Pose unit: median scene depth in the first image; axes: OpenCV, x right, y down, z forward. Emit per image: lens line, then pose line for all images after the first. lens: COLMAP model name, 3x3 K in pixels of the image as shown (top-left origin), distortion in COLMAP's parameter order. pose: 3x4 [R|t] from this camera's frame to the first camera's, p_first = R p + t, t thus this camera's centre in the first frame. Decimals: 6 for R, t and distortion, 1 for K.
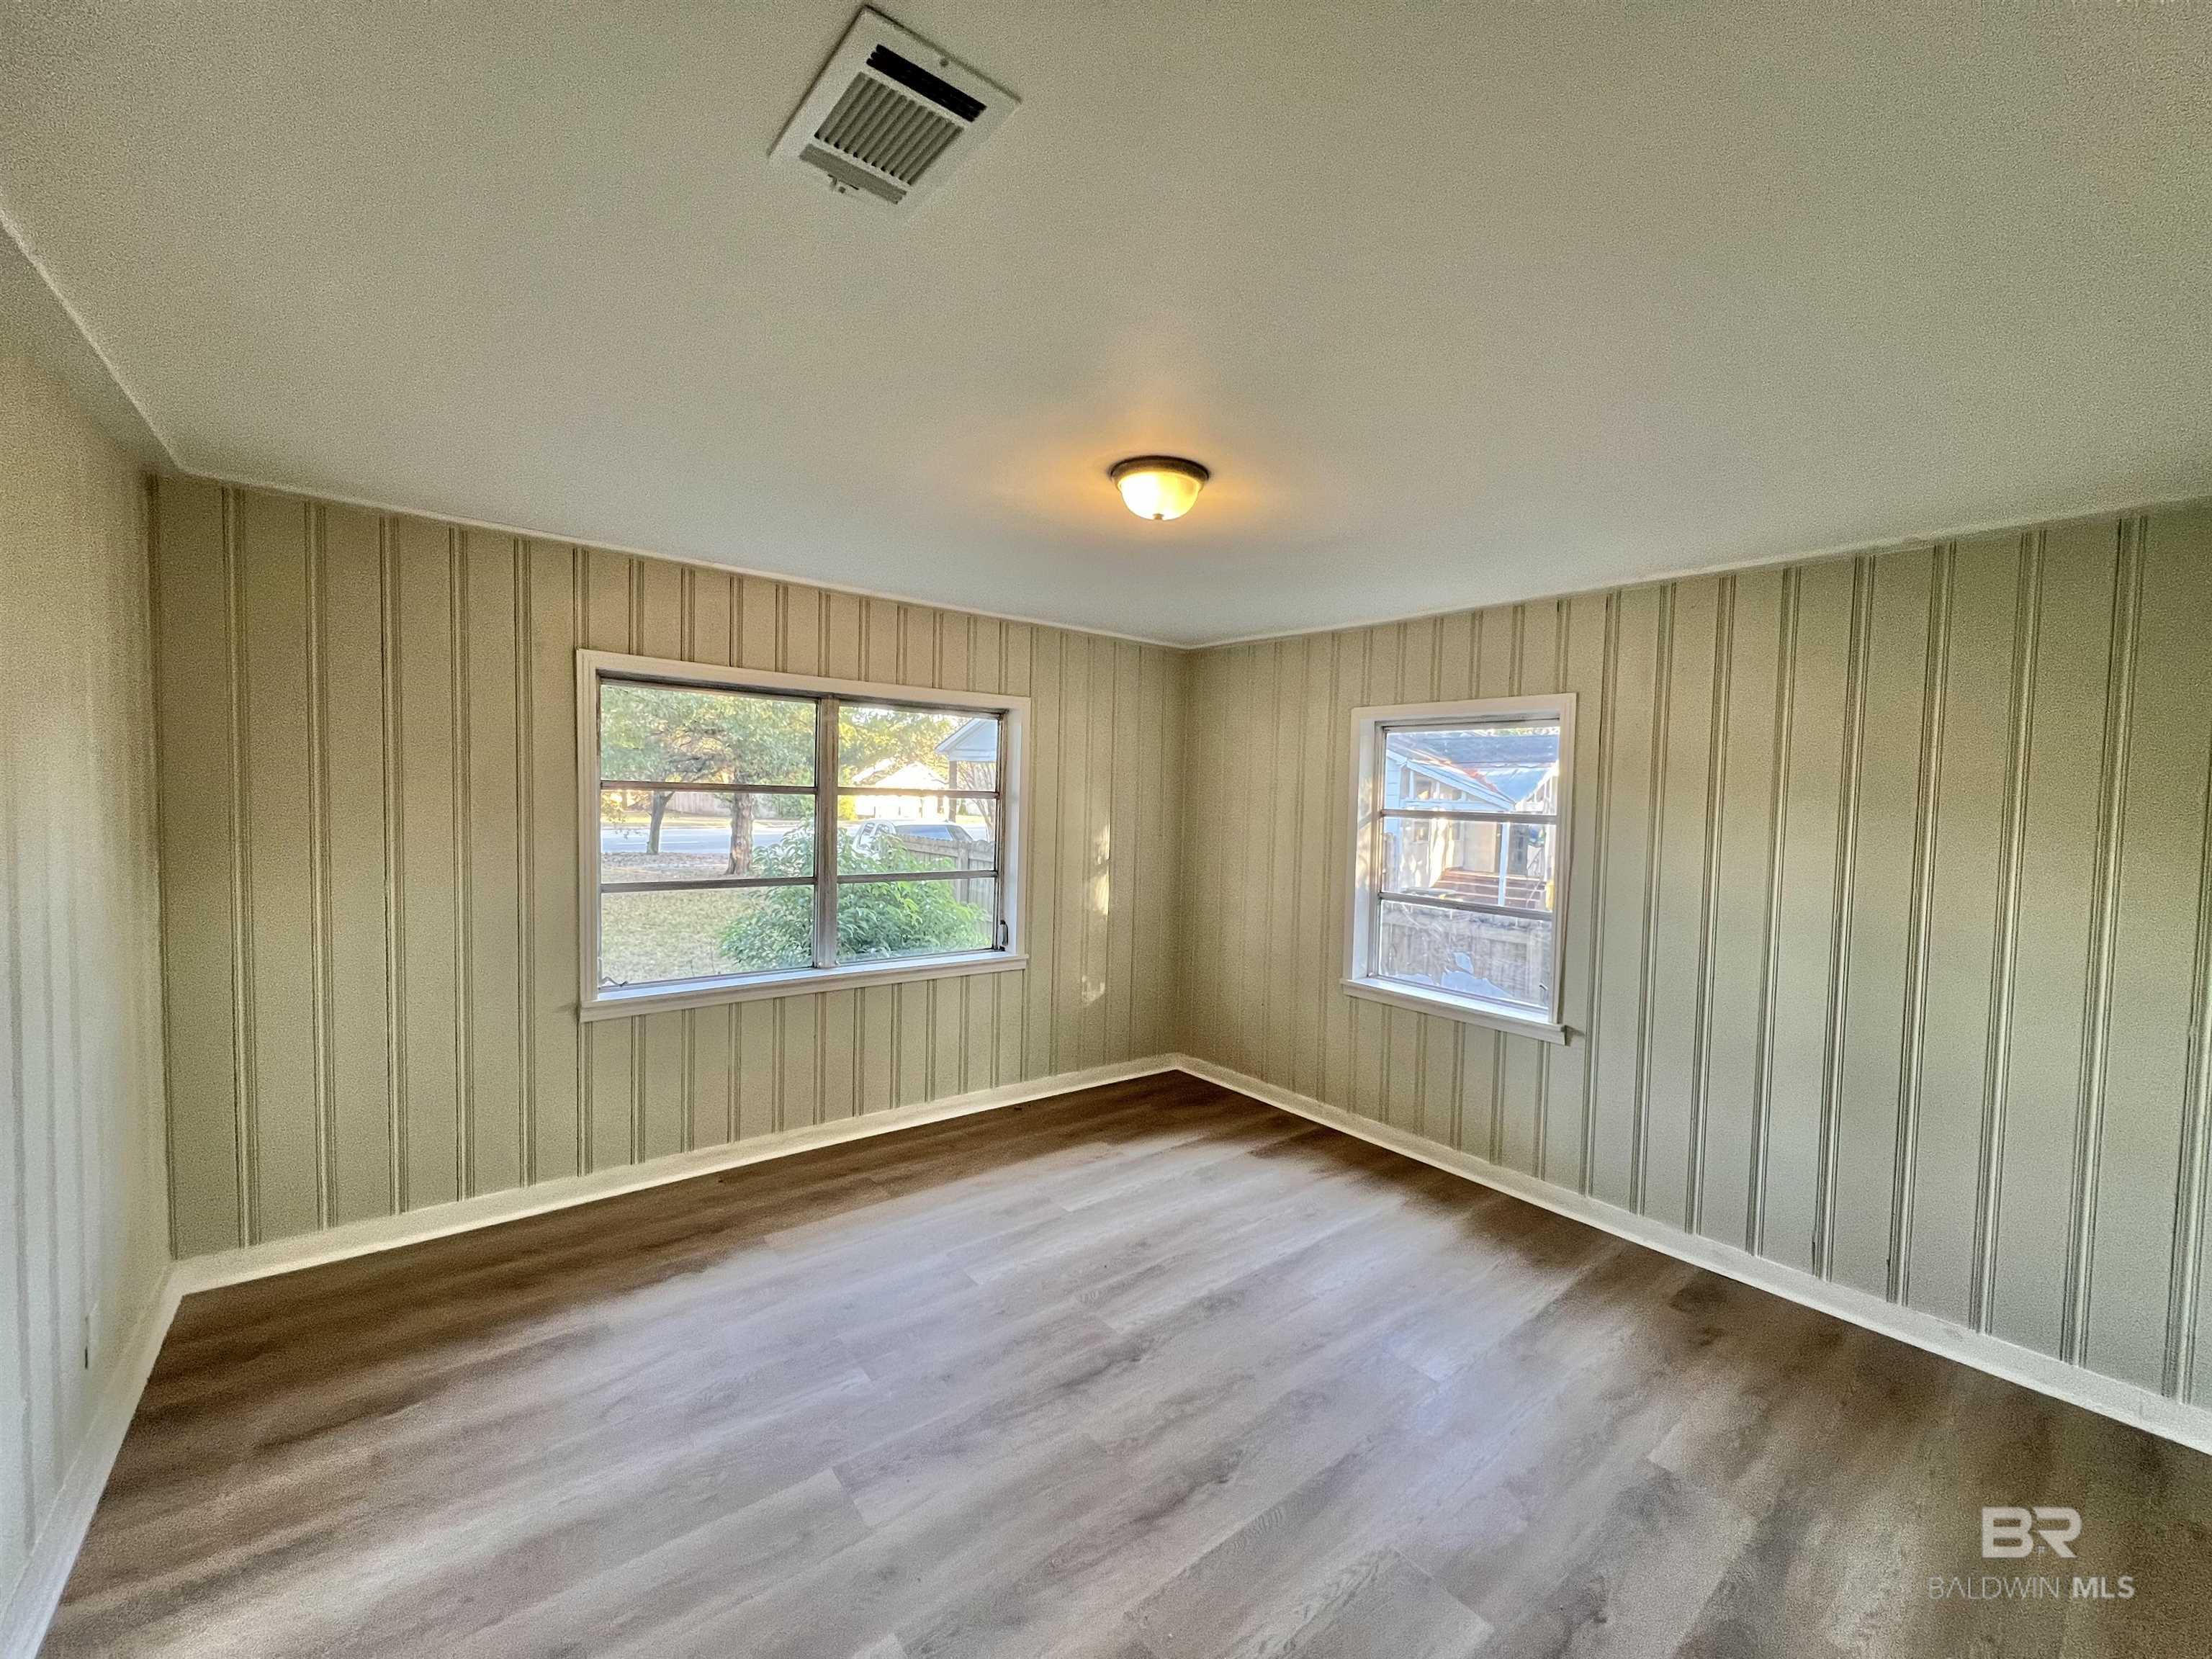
lens RADIAL K [[889.3, 0, 1091.2], [0, 889.3, 822.4], [0, 0, 1]] dist [-0.001876, 0.001042]
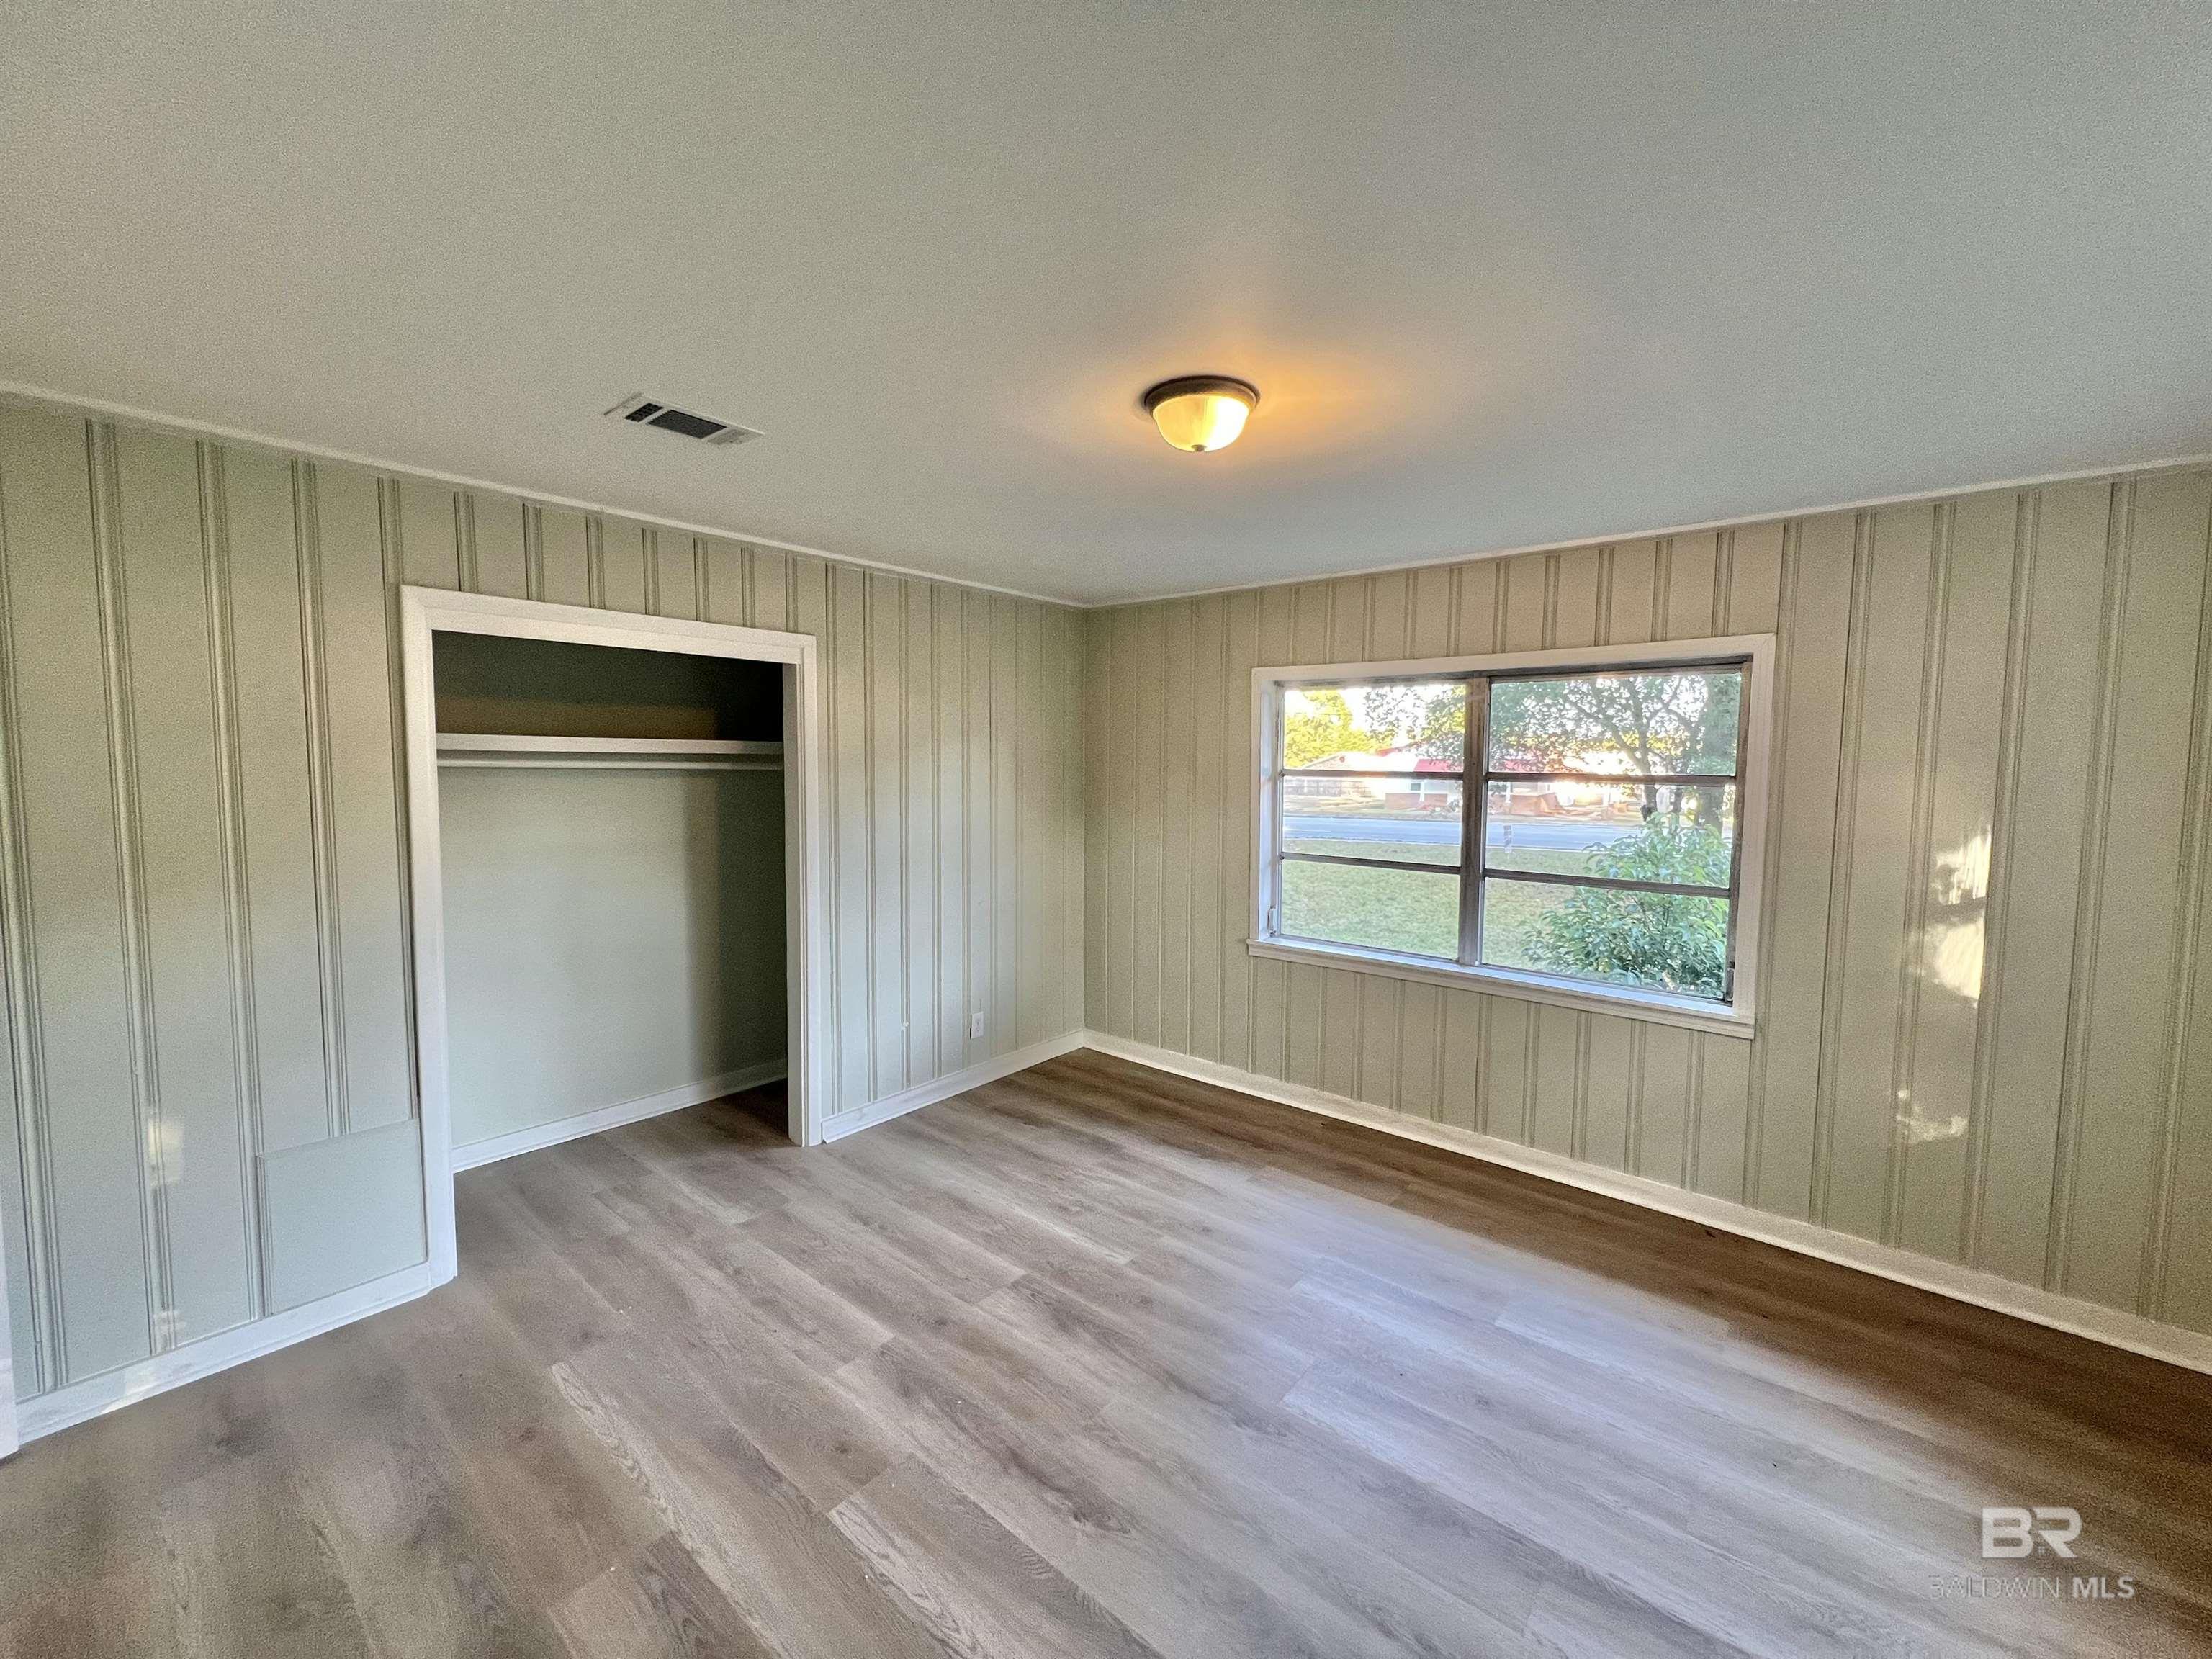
lens RADIAL K [[889.3, 0, 1118.3], [0, 889.3, 825.8], [0, 0, 1]] dist [-0.001876, 0.001042]
pose [[0.207382, 0.039072, -0.977480, 0.607619], [-0.040010, 0.998705, 0.031432, 0.001283], [0.977442, 0.032590, 0.208676, 0.492170]]
